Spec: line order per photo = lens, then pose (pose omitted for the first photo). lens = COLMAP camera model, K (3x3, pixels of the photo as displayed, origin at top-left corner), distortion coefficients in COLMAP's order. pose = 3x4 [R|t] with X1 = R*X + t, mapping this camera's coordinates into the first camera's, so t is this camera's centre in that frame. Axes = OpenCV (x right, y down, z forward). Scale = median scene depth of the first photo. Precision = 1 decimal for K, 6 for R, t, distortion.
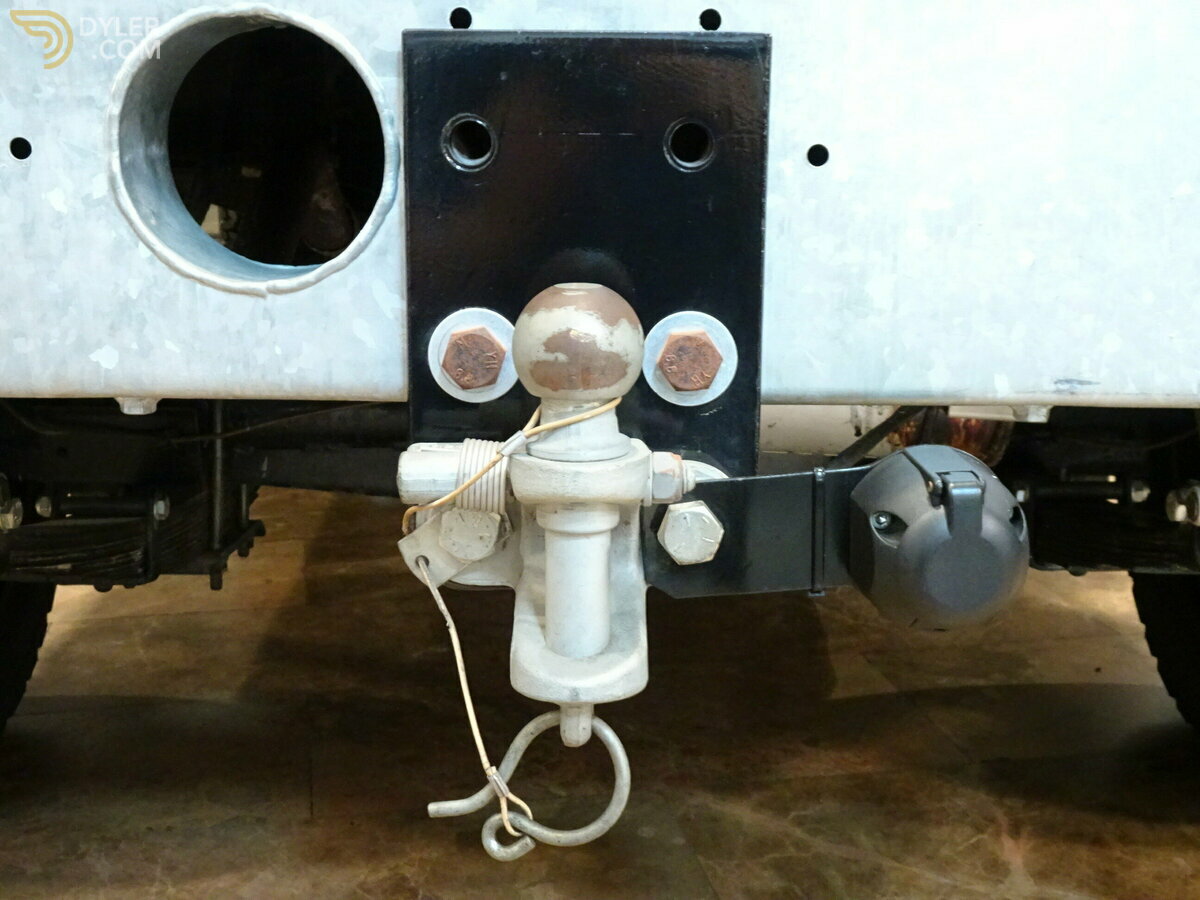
lens RADIAL K [[1677.5, 0, 600.0], [0, 1677.5, 450.0], [0, 0, 1]] dist [0.008617, 0.000545]
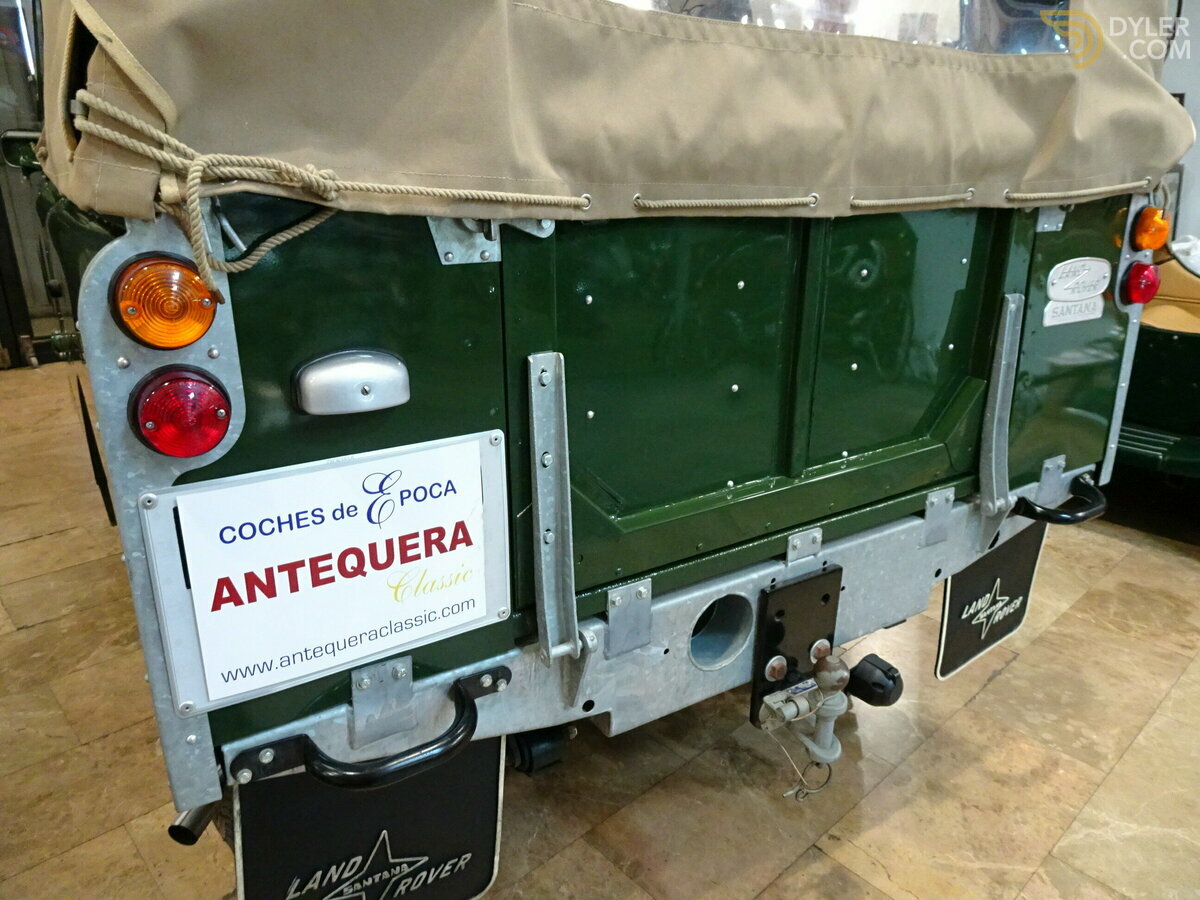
lens RADIAL K [[857.2, 0, 600.0], [0, 857.2, 450.0], [0, 0, 1]] dist [-0.037340, 0.086520]
pose [[0.842630, -0.174718, 0.509361, -1.202242], [0.114790, 0.982439, 0.147094, -0.801701], [-0.526116, -0.065476, 0.847888, -0.273034]]
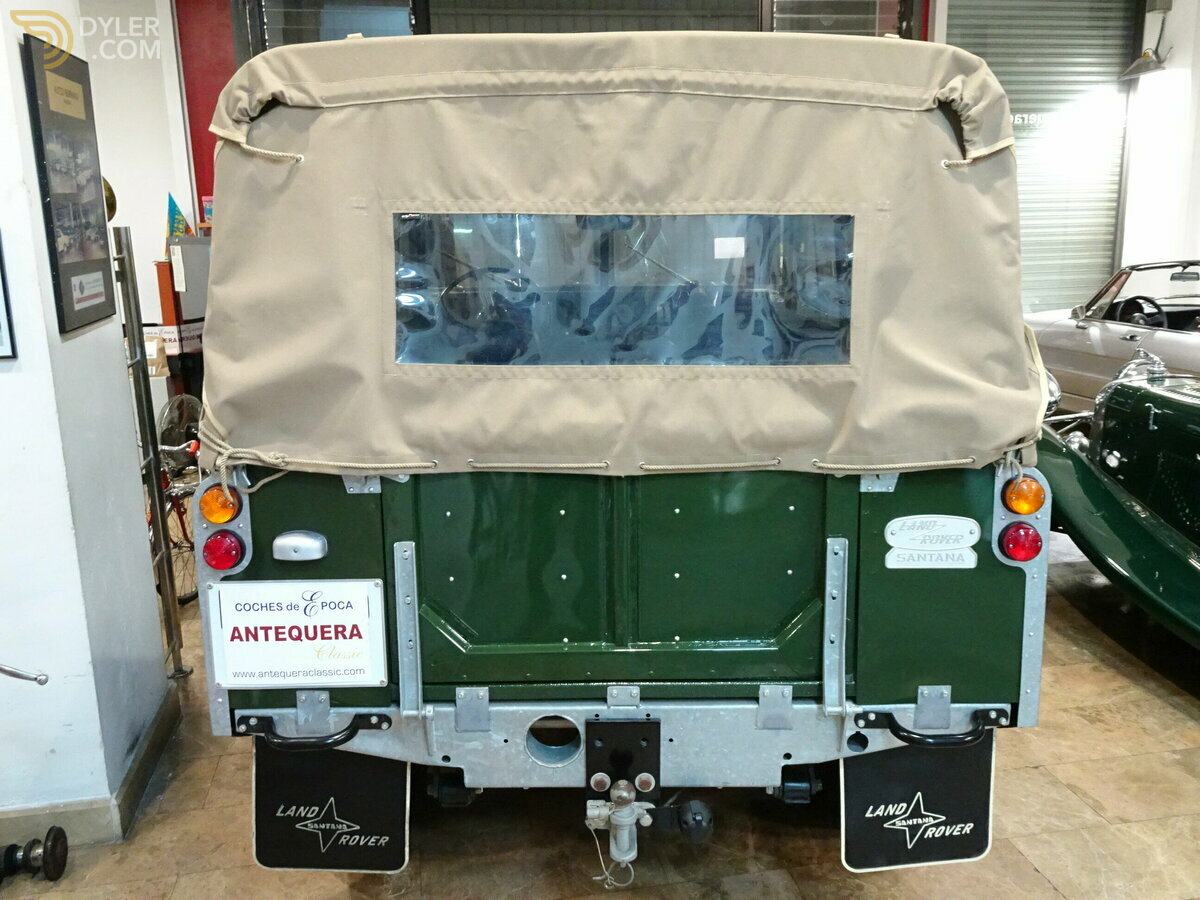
lens RADIAL K [[1030.2, 0, 600.0], [0, 1030.2, 450.0], [0, 0, 1]] dist [0.013647, 0.007525]
pose [[0.999873, -0.015057, -0.005152, -0.046233], [0.015013, 0.999851, -0.008516, -0.986901], [0.005279, 0.008438, 0.999950, -1.973007]]
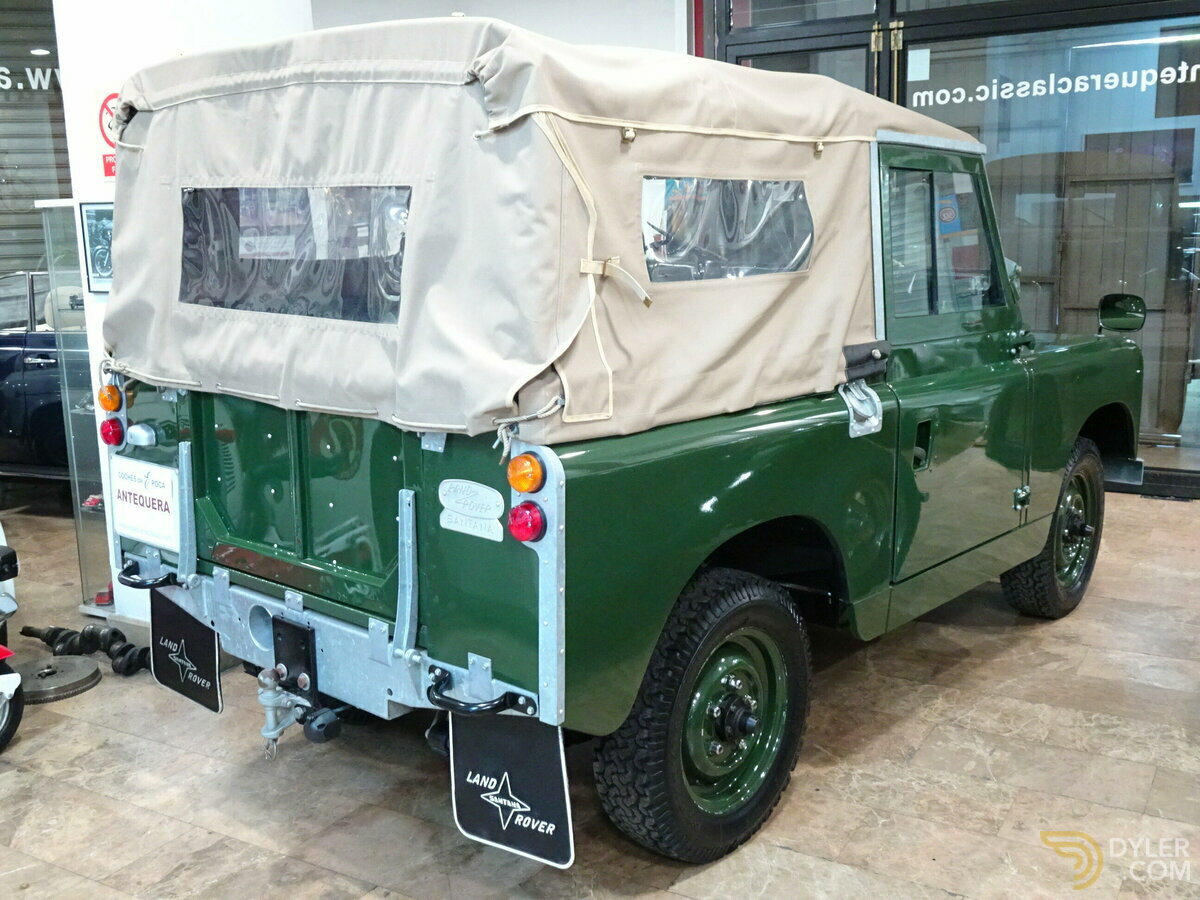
lens RADIAL K [[1175.5, 0, 600.0], [0, 1175.5, 450.0], [0, 0, 1]] dist [0.017676, 0.013740]
pose [[0.762456, 0.114890, -0.636758, 3.180092], [-0.136021, 0.990579, 0.015858, -1.005378], [0.632581, 0.074522, 0.770901, -1.430339]]
